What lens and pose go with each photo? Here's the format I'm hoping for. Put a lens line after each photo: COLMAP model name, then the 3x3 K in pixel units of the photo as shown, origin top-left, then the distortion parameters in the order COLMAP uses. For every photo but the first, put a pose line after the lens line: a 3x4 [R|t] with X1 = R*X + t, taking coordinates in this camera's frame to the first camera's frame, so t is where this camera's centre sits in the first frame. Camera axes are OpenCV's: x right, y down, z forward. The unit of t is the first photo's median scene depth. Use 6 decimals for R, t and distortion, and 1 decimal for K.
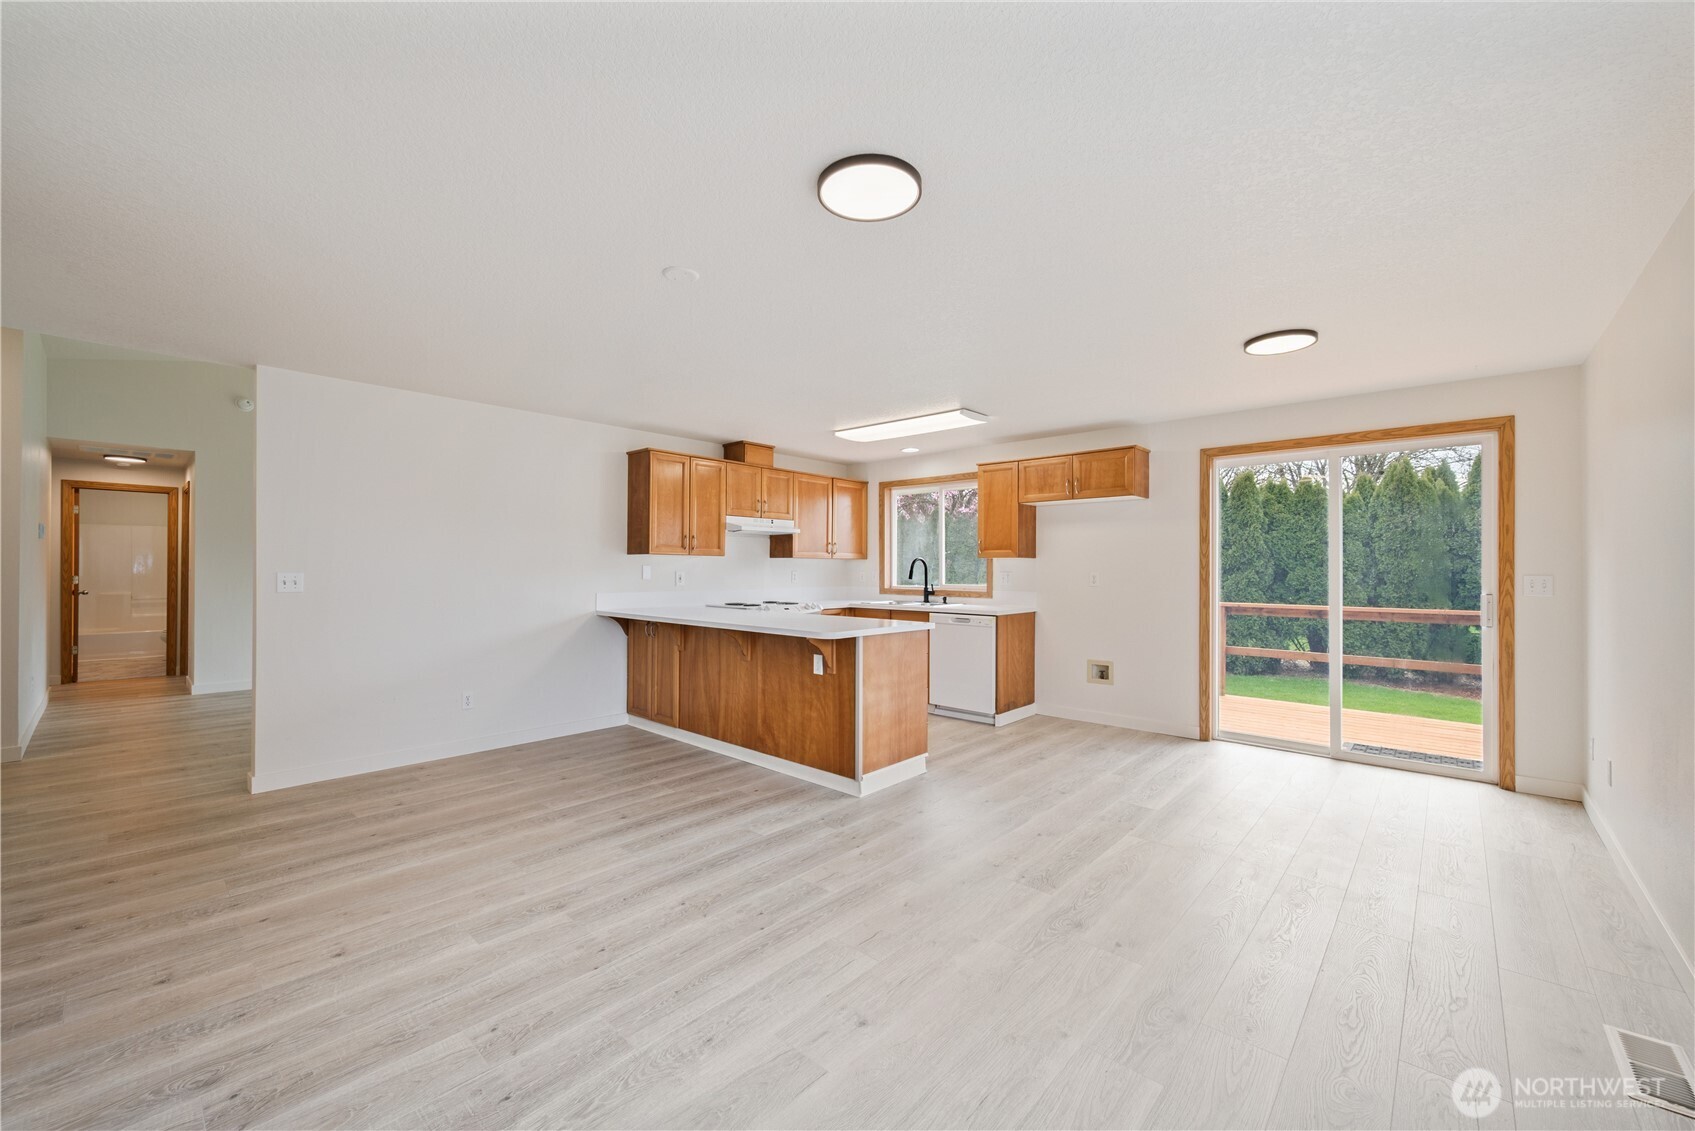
lens RADIAL K [[665.2, 0, 847.5], [0, 665.2, 565.5], [0, 0, 1]] dist [0.000530, 0.000038]
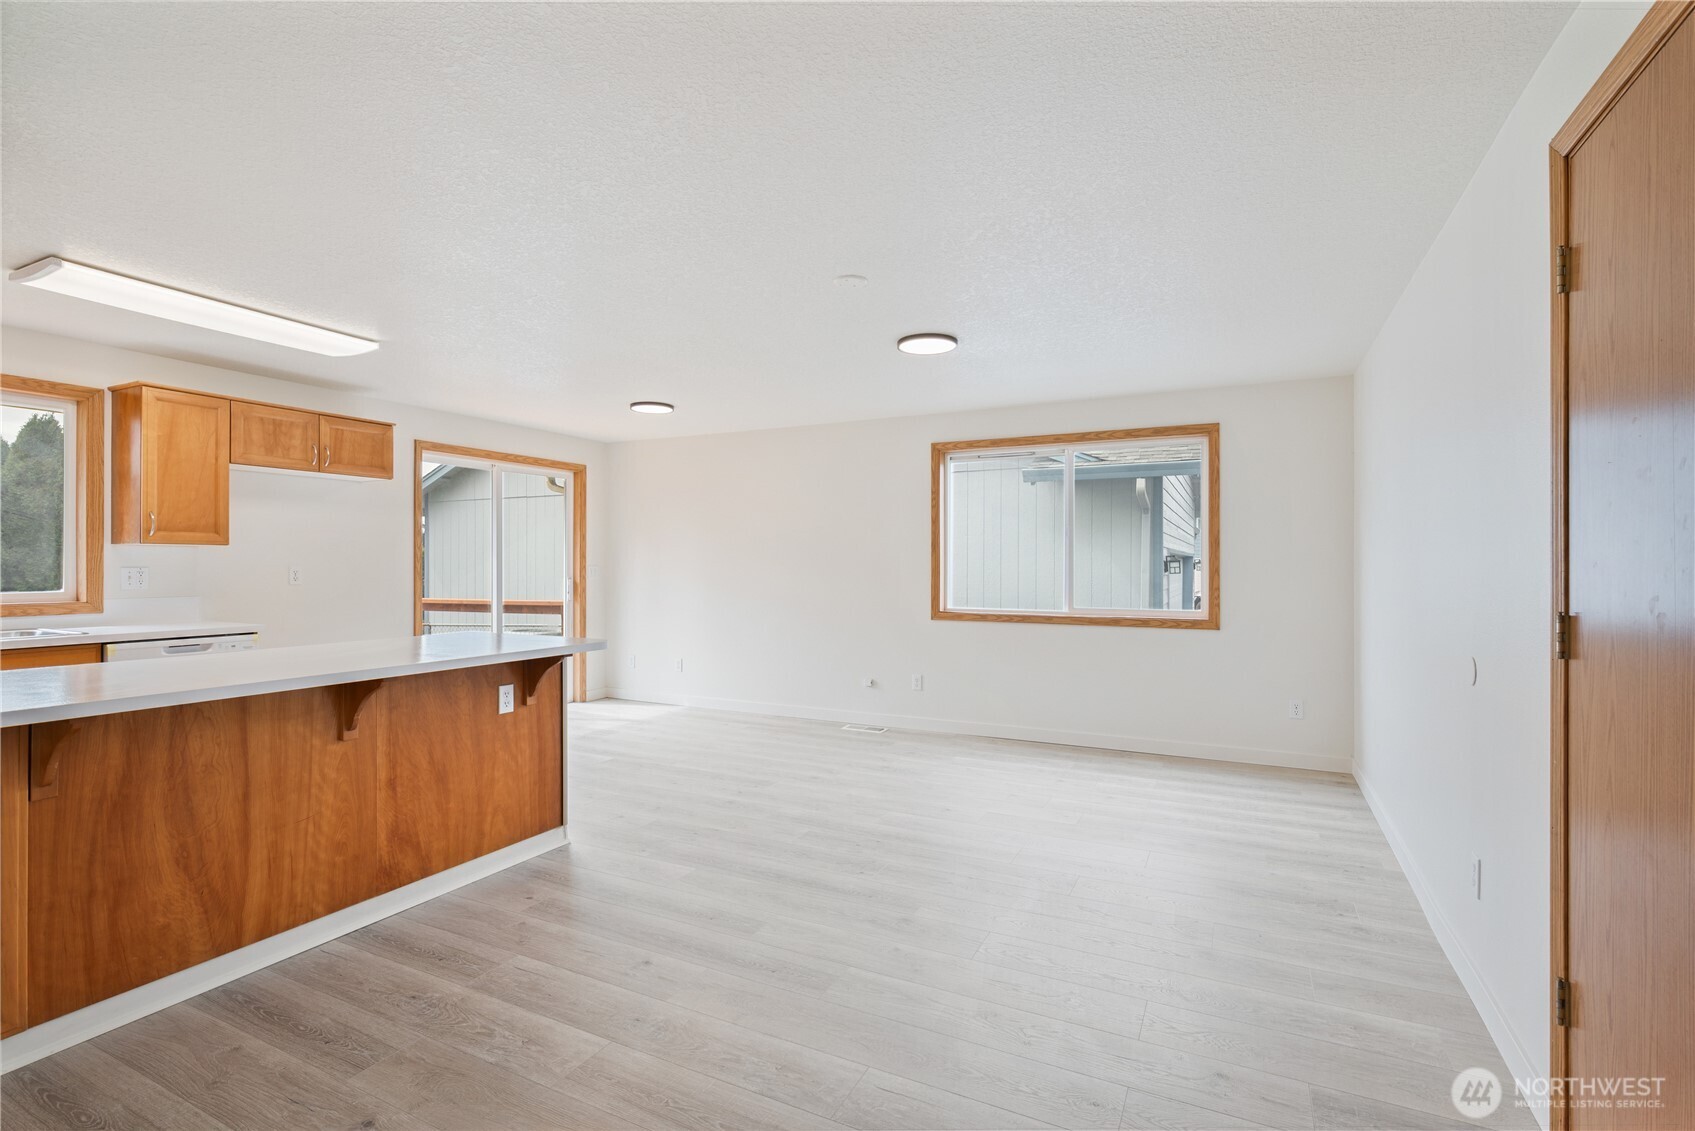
lens RADIAL K [[780.8, 0, 847.5], [0, 780.8, 565.5], [0, 0, 1]] dist [0.001965, 0.000109]
pose [[-0.268164, -0.004695, 0.963362, -0.969722], [-0.006579, 0.999974, 0.003043, 0.002706], [-0.963351, -0.005522, -0.268188, 0.903979]]
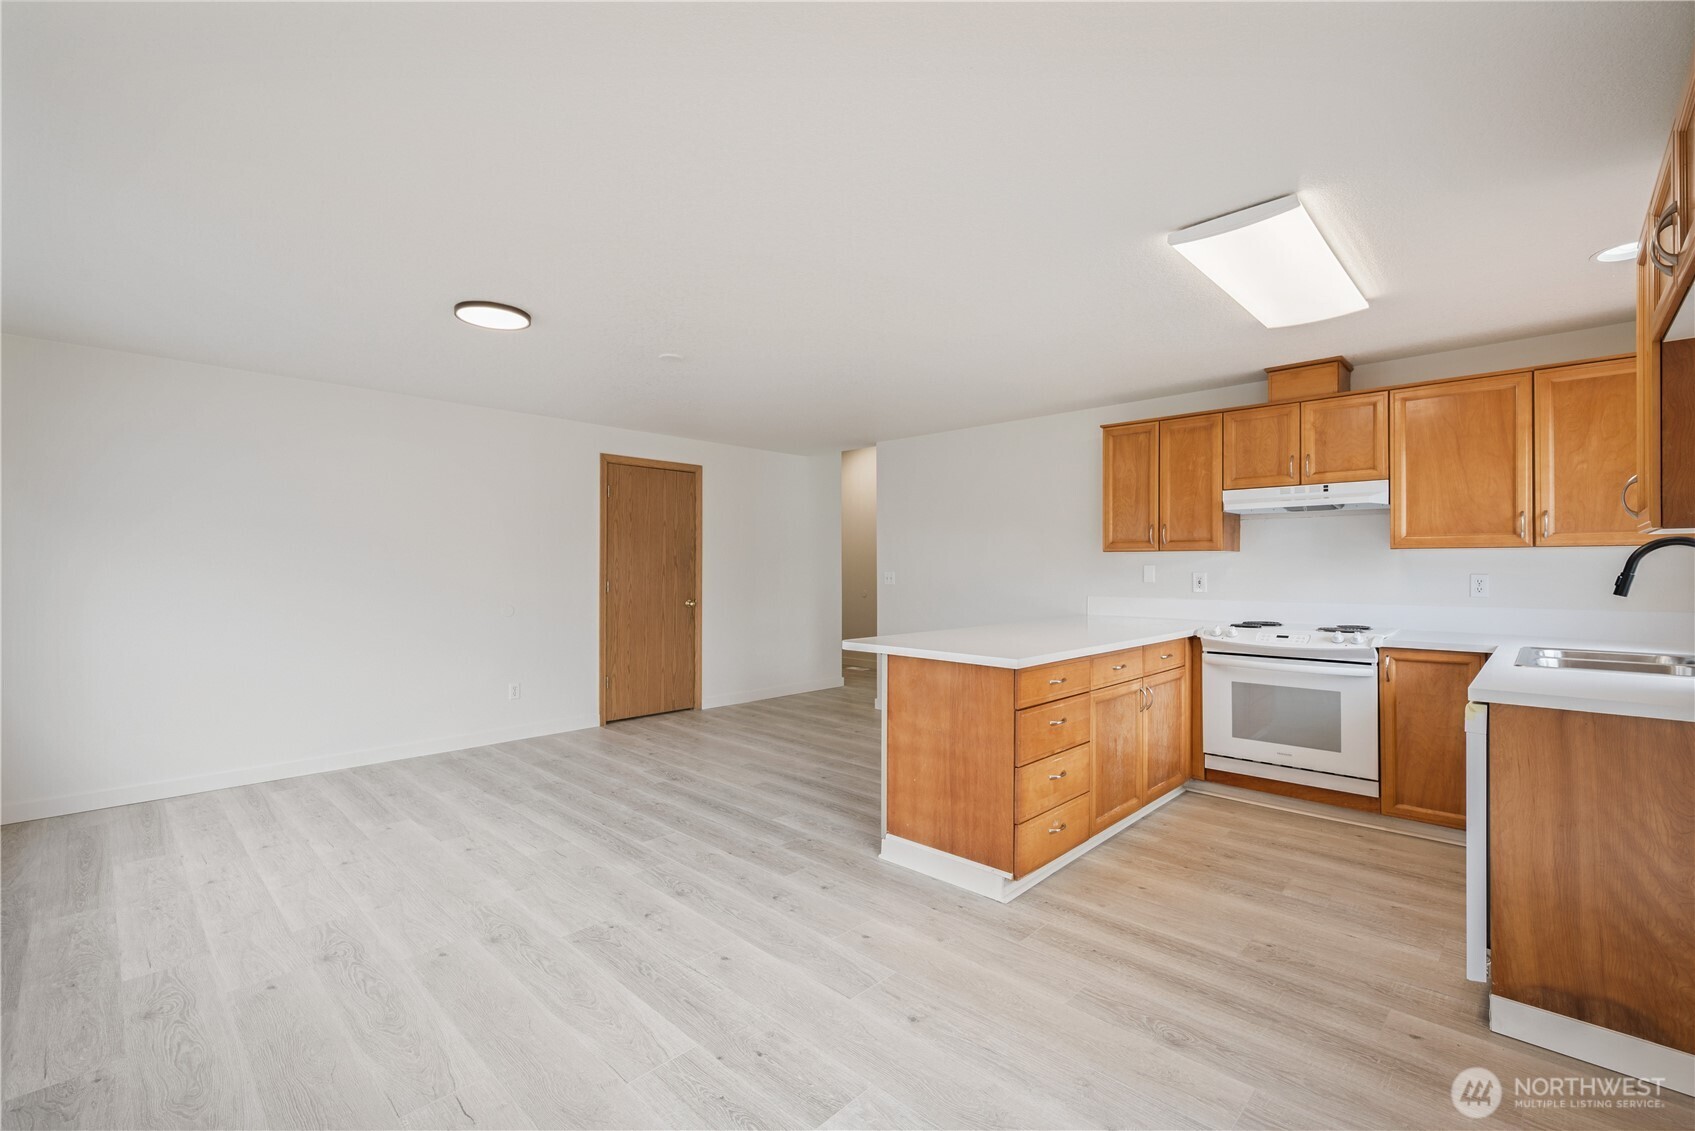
lens RADIAL K [[732.7, 0, 847.5], [0, 732.7, 565.5], [0, 0, 1]] dist [0.001075, 0.000059]
pose [[-0.024984, -0.005922, -0.999670, 0.865116], [0.002097, 0.999980, -0.005976, 0.007298], [0.999686, -0.002246, -0.024971, 0.957139]]
